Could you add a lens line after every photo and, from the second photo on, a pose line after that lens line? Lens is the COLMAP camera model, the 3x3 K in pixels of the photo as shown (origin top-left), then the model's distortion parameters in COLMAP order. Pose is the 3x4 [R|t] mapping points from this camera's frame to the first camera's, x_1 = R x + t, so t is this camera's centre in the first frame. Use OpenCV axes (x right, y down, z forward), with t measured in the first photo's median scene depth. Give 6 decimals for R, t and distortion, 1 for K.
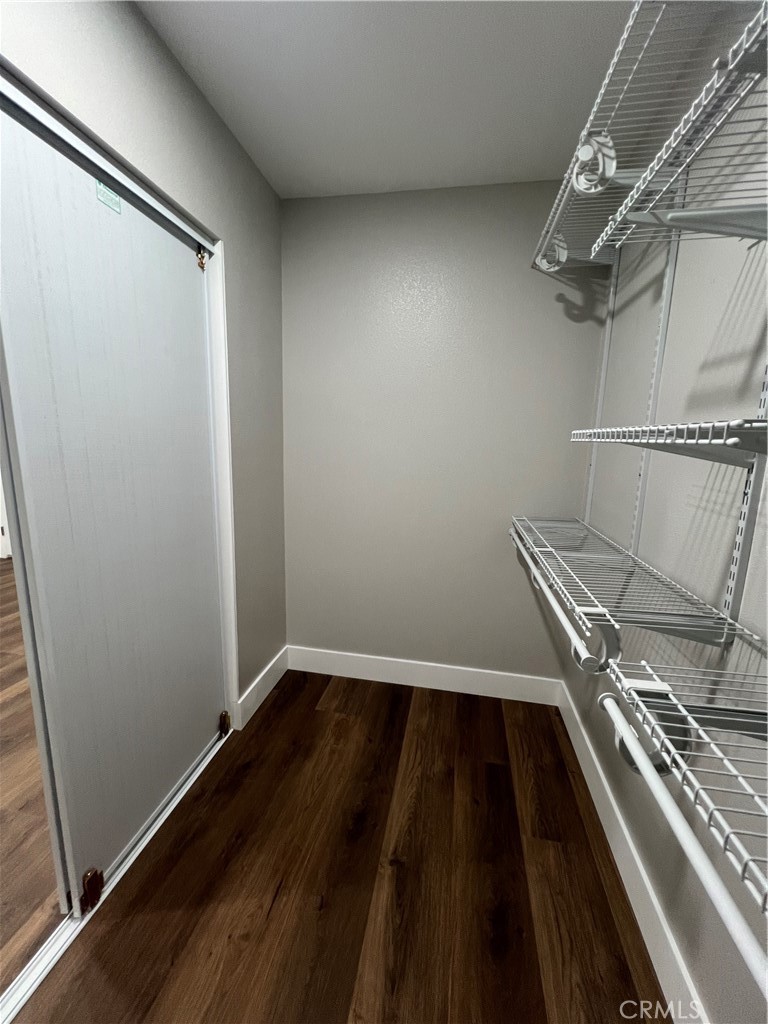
lens RADIAL K [[408.8, 0, 386.2], [0, 408.8, 507.2], [0, 0, 1]] dist [-0.001964, 0.000245]
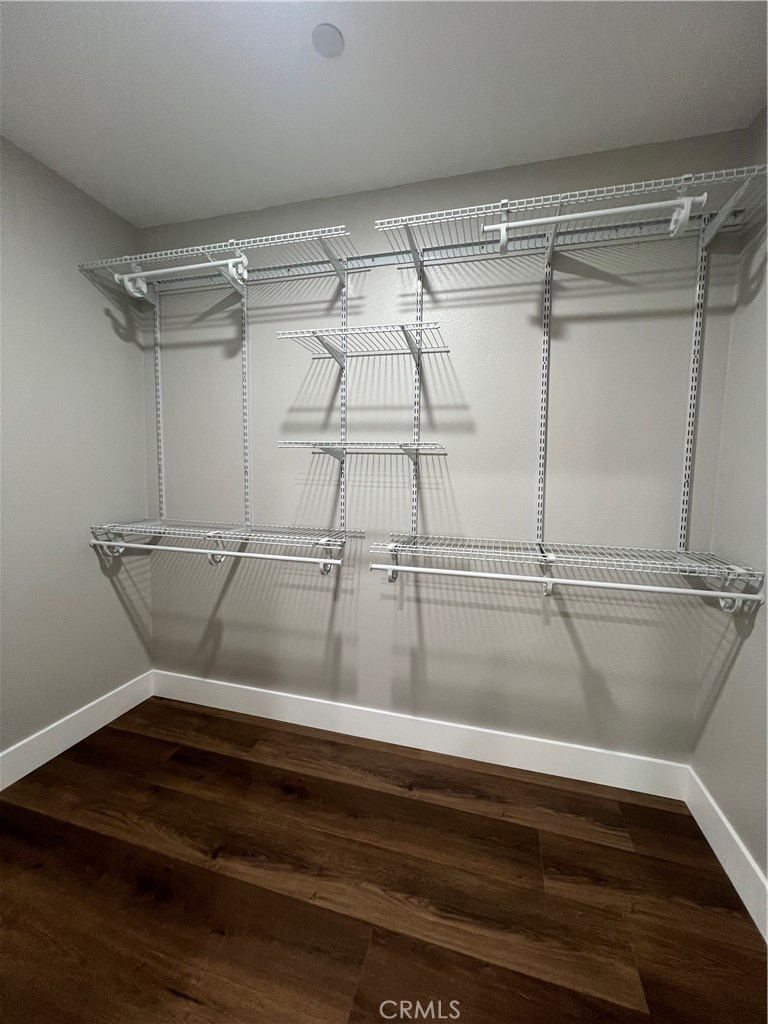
lens RADIAL K [[408.8, 0, 386.2], [0, 408.8, 507.2], [0, 0, 1]] dist [-0.001964, 0.000245]
pose [[0.092442, -0.118239, 0.988673, -0.711292], [0.149269, 0.983350, 0.103646, -0.024050], [-0.984466, 0.137997, 0.108552, 0.289892]]
